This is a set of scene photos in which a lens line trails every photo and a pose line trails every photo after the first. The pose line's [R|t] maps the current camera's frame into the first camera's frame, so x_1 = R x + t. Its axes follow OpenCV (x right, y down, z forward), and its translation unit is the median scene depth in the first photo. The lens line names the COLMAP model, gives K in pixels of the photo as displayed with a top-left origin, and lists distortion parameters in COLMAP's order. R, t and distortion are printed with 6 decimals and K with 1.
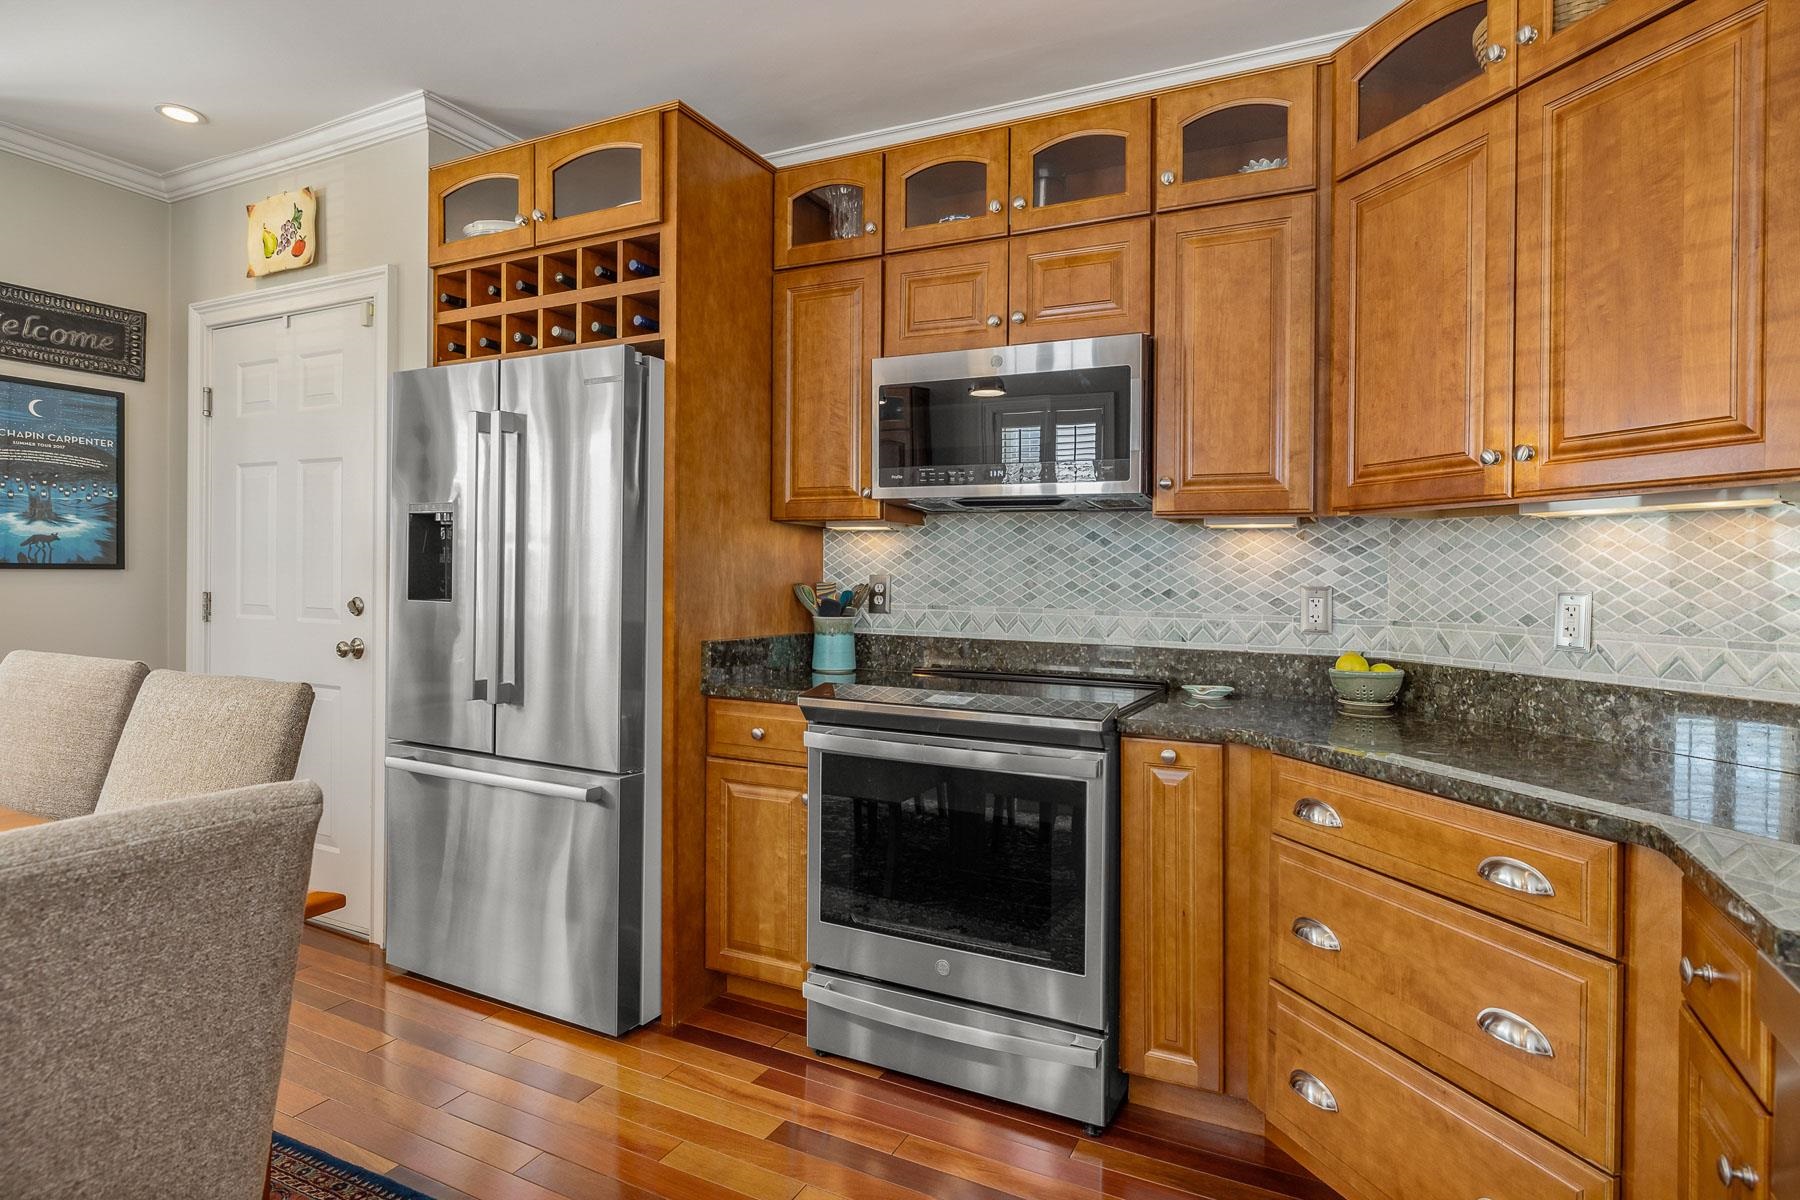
lens RADIAL K [[948.4, 0, 912.3], [0, 948.4, 581.3], [0, 0, 1]] dist [0.000519, 0.001085]
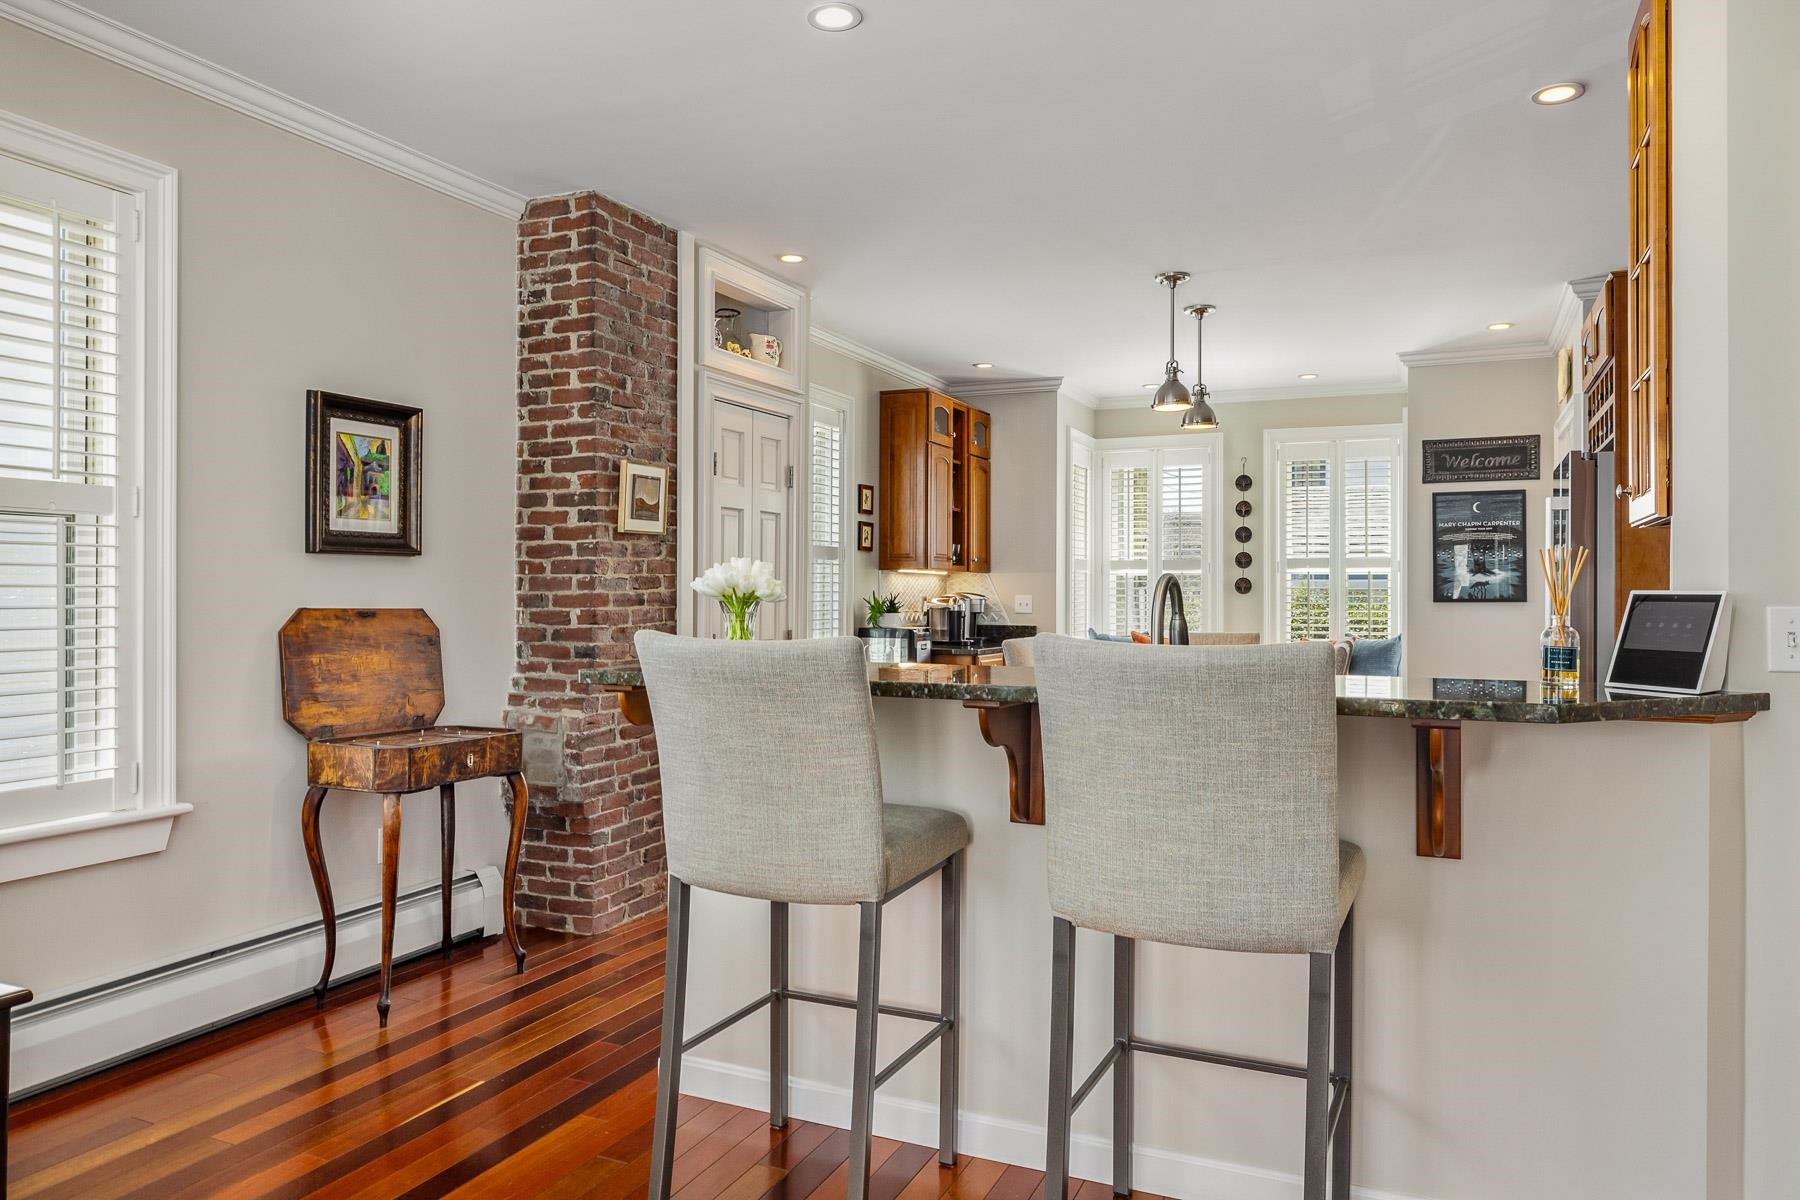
lens RADIAL K [[1210.0, 0, 893.3], [0, 1210.0, 593.5], [0, 0, 1]] dist [-0.005327, -0.000443]
pose [[0.035549, -0.018179, -0.999203, 1.532982], [-0.006751, 0.999807, -0.018431, 0.023274], [0.999345, 0.007401, 0.035420, -0.152301]]
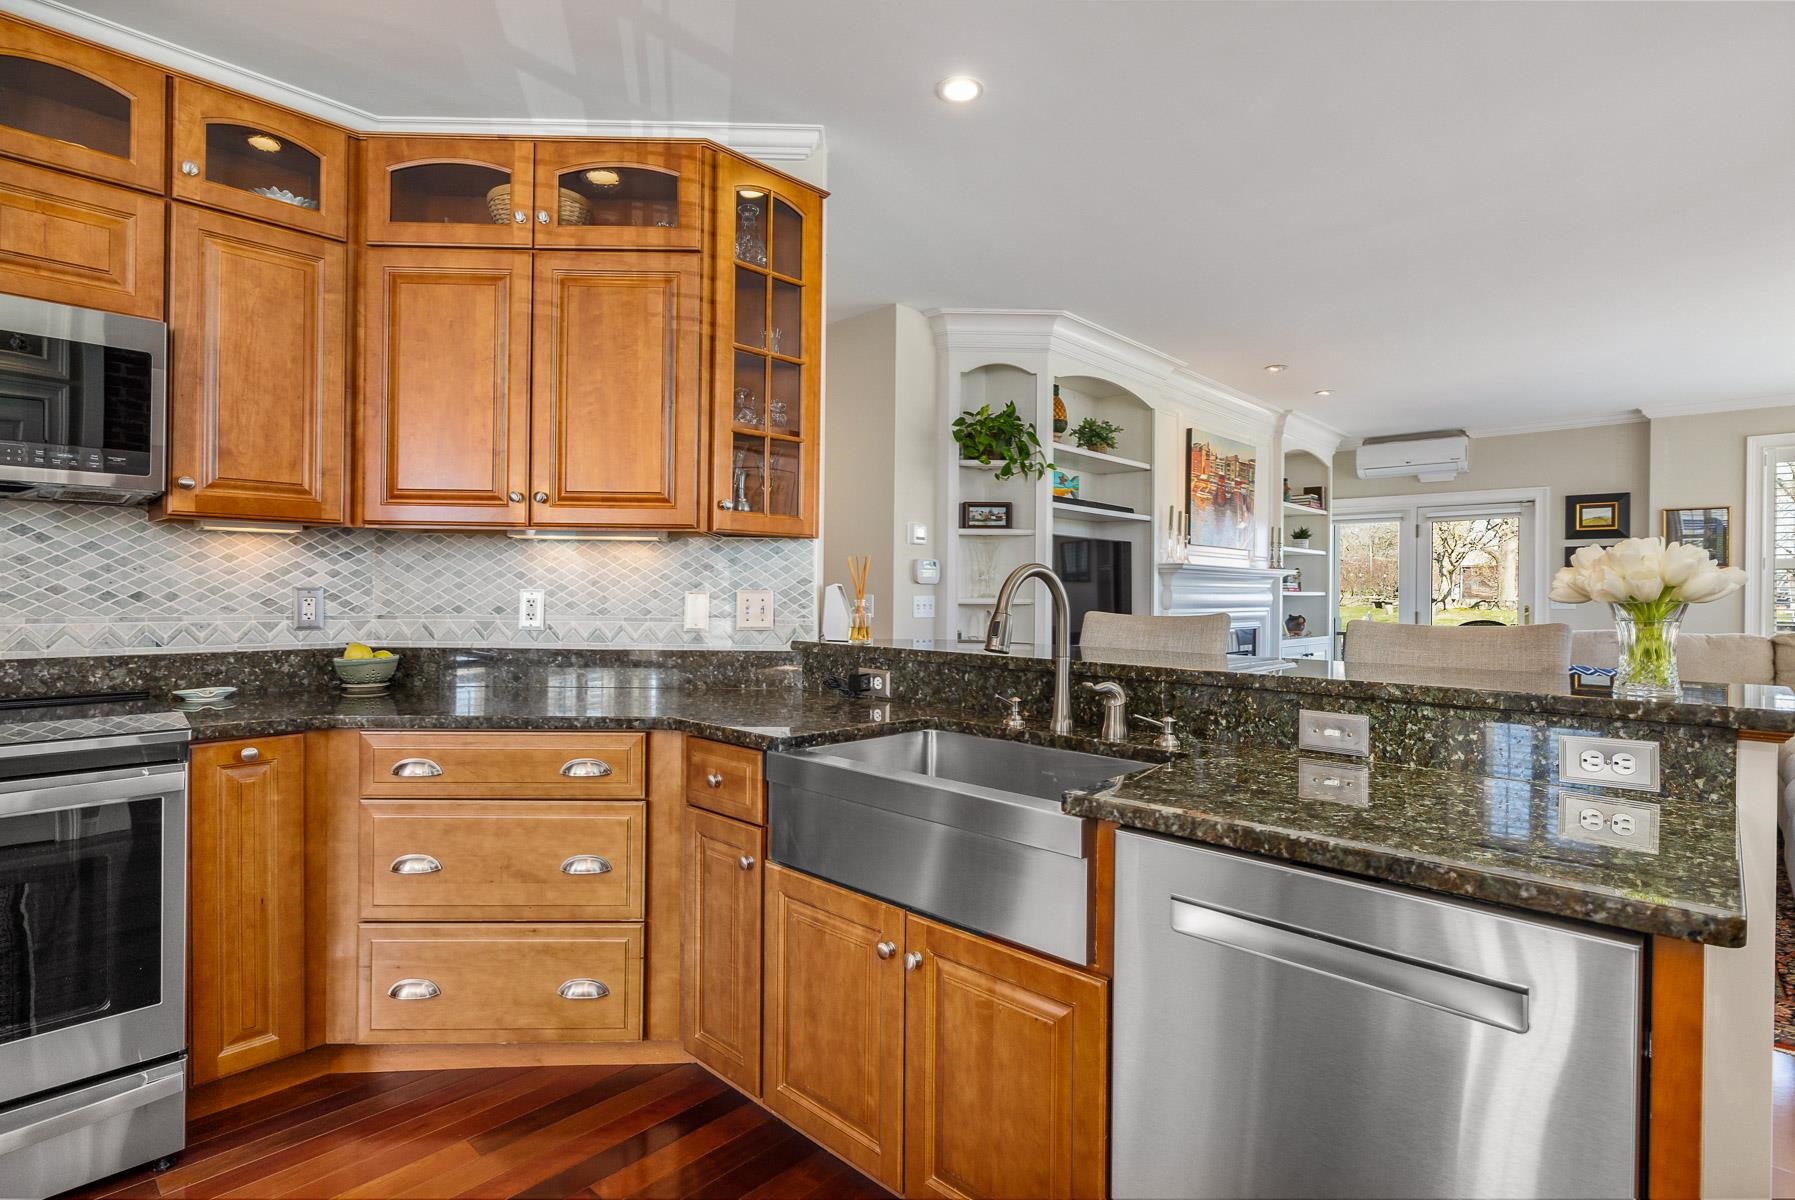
lens RADIAL K [[872.2, 0, 897.9], [0, 872.2, 593.0], [0, 0, 1]] dist [-0.011430, 0.000627]
pose [[0.298625, -0.017253, 0.954215, -0.341748], [-0.000649, 0.999833, 0.018281, -0.006928], [-0.954370, -0.006078, 0.298563, 0.038178]]
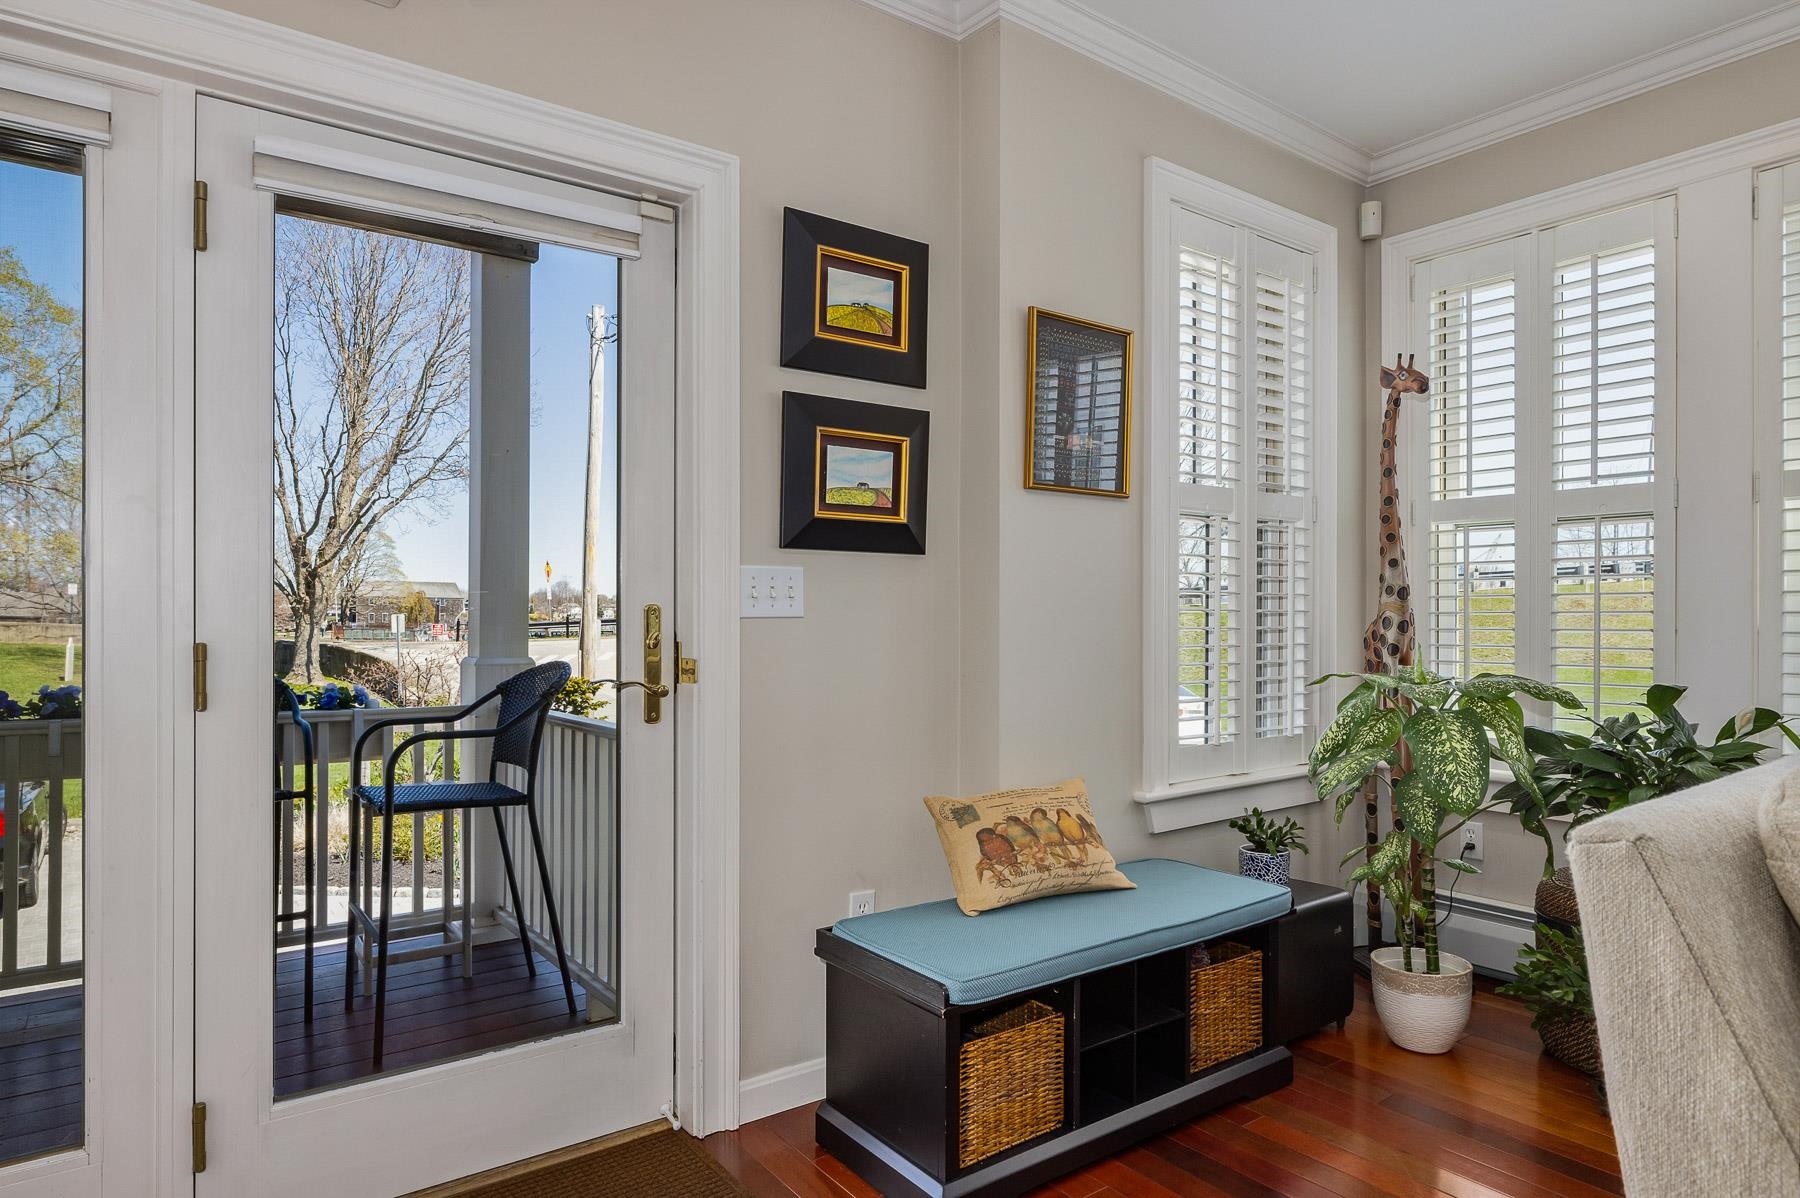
lens RADIAL K [[1050.1, 0, 892.9], [0, 1050.1, 616.3], [0, 0, 1]] dist [-0.002557, 0.000196]
pose [[-0.886389, -0.015764, 0.462673, 2.436129], [-0.012241, 0.999869, 0.010615, 0.082210], [-0.462779, 0.003745, -0.886466, -0.394129]]
